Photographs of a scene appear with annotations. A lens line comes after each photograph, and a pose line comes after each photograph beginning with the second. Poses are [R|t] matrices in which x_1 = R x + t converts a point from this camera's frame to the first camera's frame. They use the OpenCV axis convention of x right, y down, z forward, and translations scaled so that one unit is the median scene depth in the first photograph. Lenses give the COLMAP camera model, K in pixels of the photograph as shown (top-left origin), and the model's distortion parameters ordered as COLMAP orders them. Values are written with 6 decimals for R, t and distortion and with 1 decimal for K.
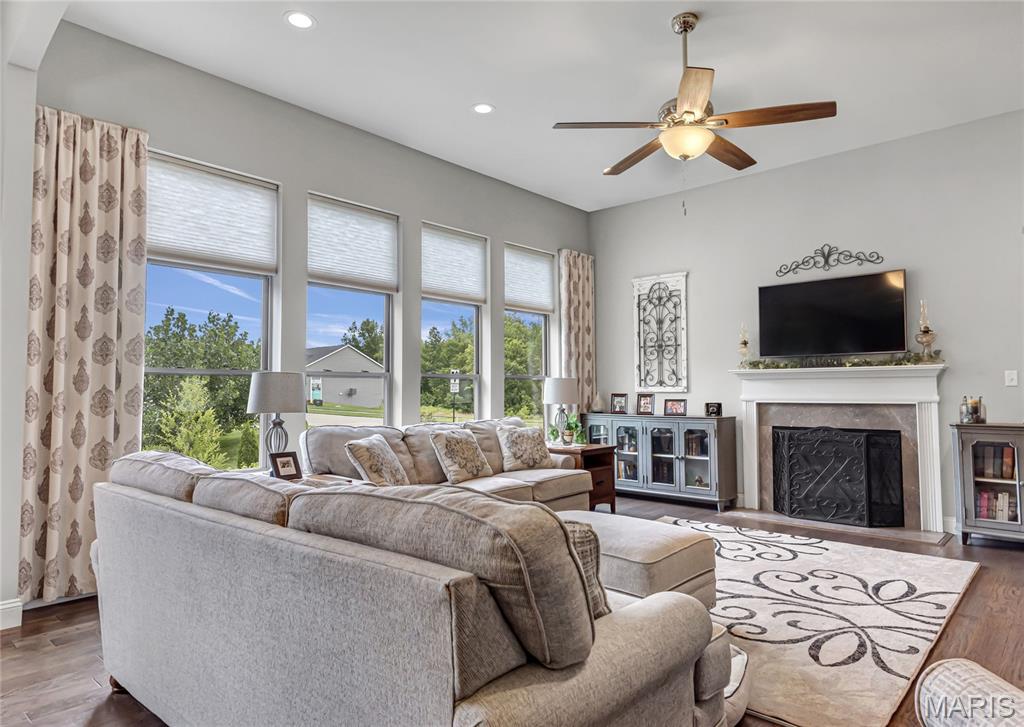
lens RADIAL K [[646.0, 0, 516.3], [0, 646.0, 357.7], [0, 0, 1]] dist [0.025110, 0.000751]
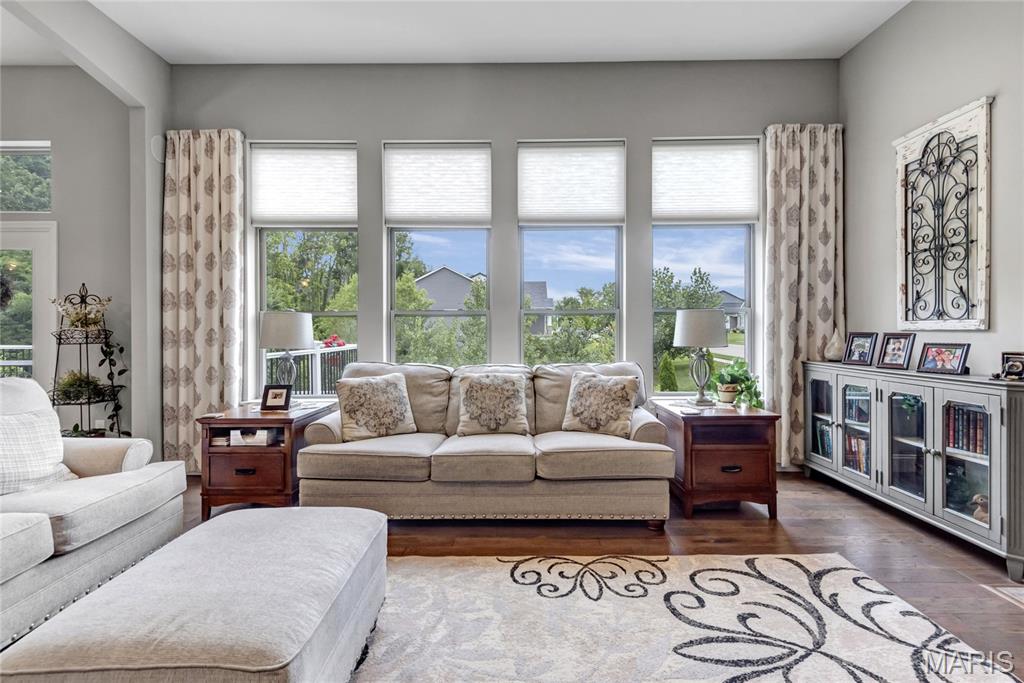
lens RADIAL K [[500.4, 0, 510.3], [0, 500.4, 332.5], [0, 0, 1]] dist [0.017089, -0.003800]
pose [[0.649885, 0.004948, -0.760017, 0.352401], [0.041471, 0.998258, 0.041961, 0.024141], [0.758900, -0.058788, 0.648548, 0.481834]]
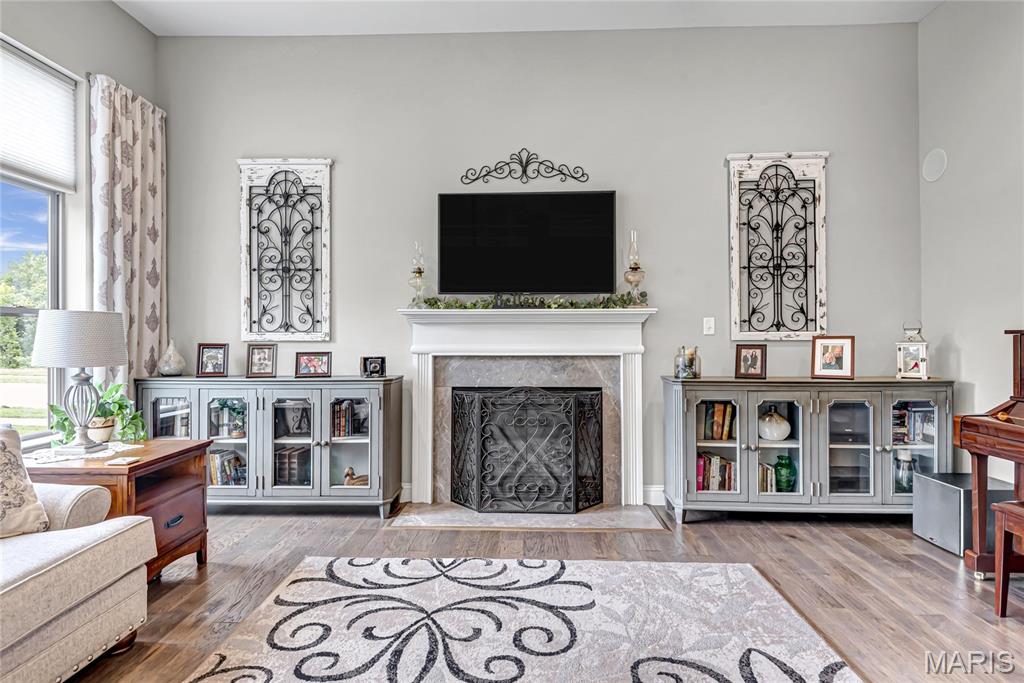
lens RADIAL K [[543.8, 0, 518.9], [0, 543.8, 337.3], [0, 0, 1]] dist [0.012442, -0.007895]
pose [[0.767942, 0.004555, 0.640503, 0.058569], [-0.036390, 0.998670, 0.036528, 0.023717], [-0.639485, -0.051359, 0.767086, 0.481566]]
